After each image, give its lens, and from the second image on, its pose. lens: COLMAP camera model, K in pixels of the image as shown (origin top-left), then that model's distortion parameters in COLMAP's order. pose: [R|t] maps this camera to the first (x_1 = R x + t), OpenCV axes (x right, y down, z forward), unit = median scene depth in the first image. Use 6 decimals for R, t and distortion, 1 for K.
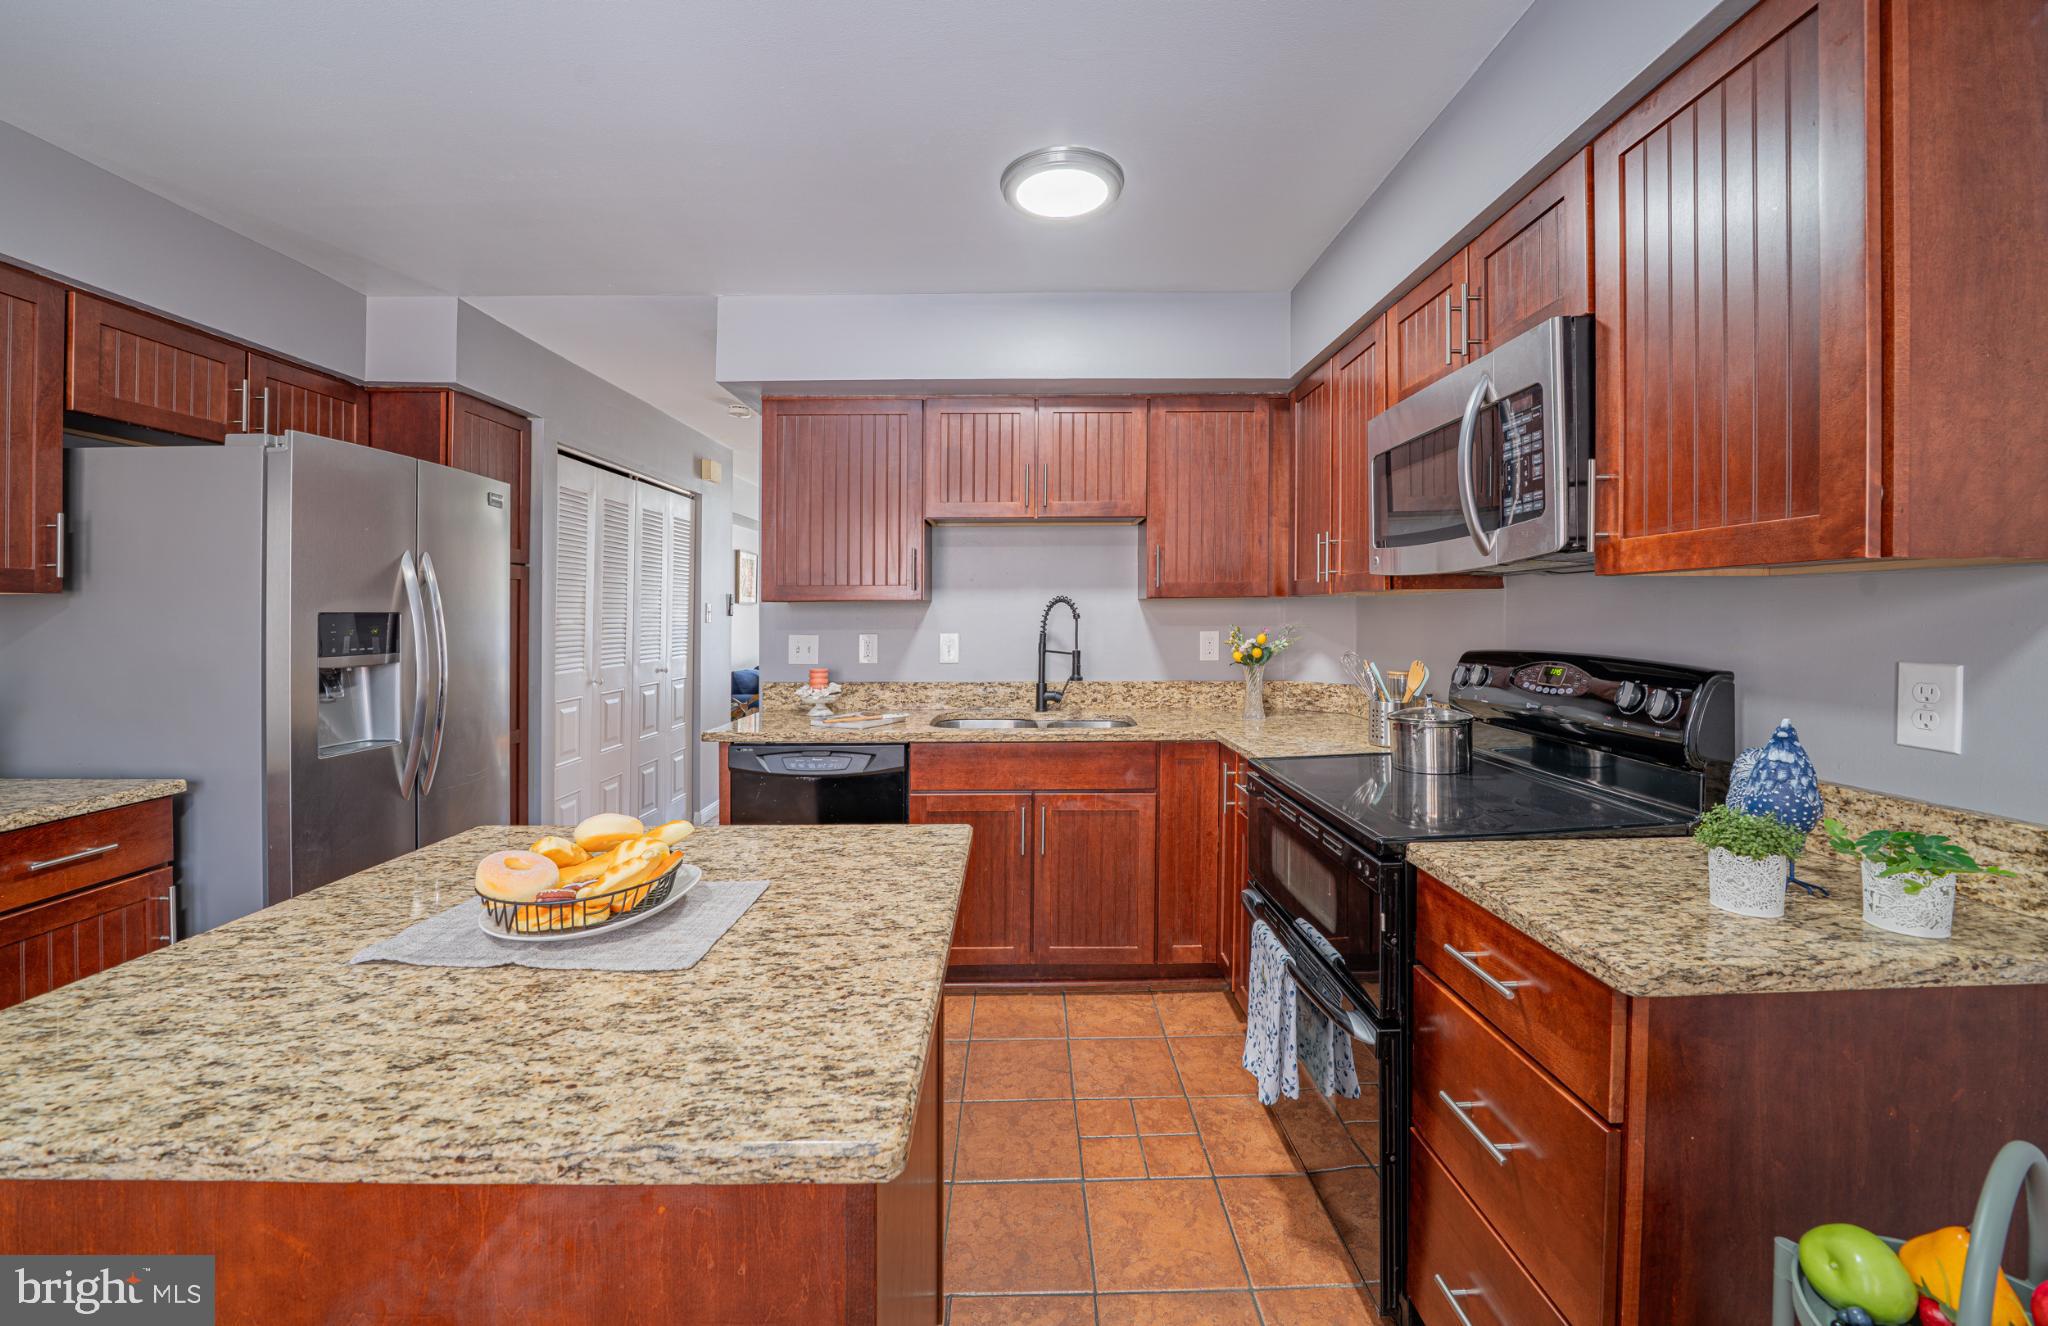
lens RADIAL K [[777.6, 0, 1026.9], [0, 777.6, 624.1], [0, 0, 1]] dist [-0.013096, 0.000021]
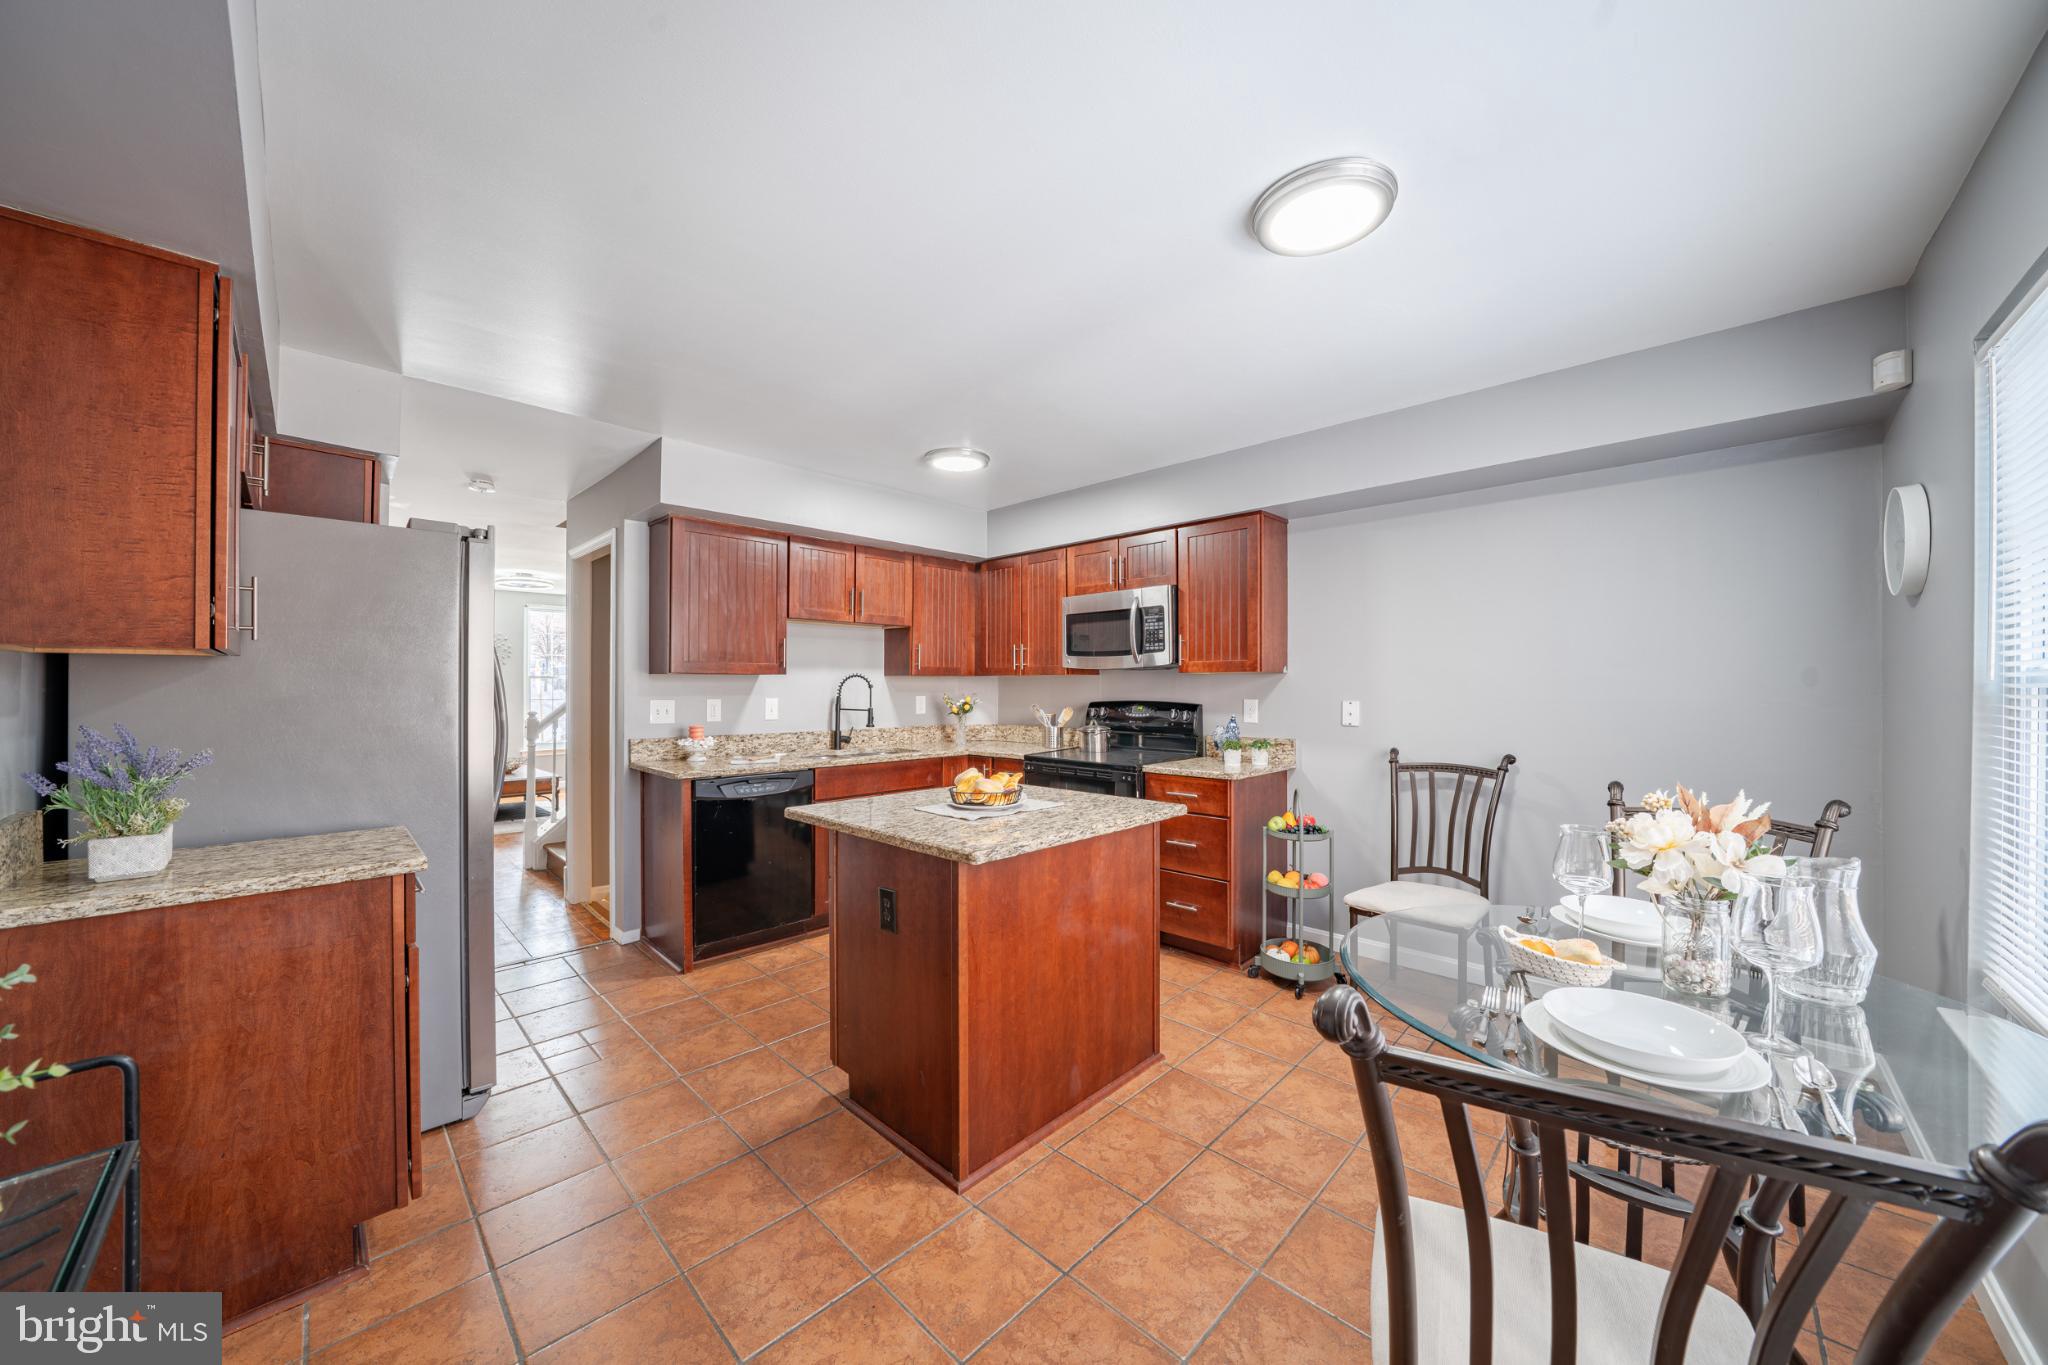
lens RADIAL K [[715.8, 0, 1023.3], [0, 715.8, 684.6], [0, 0, 1]] dist [-0.009342, -0.000233]
pose [[0.706321, 0.006354, 0.707863, -0.807146], [0.005032, 0.999889, -0.013997, 0.009121], [-0.707874, 0.013448, 0.706211, -0.261538]]
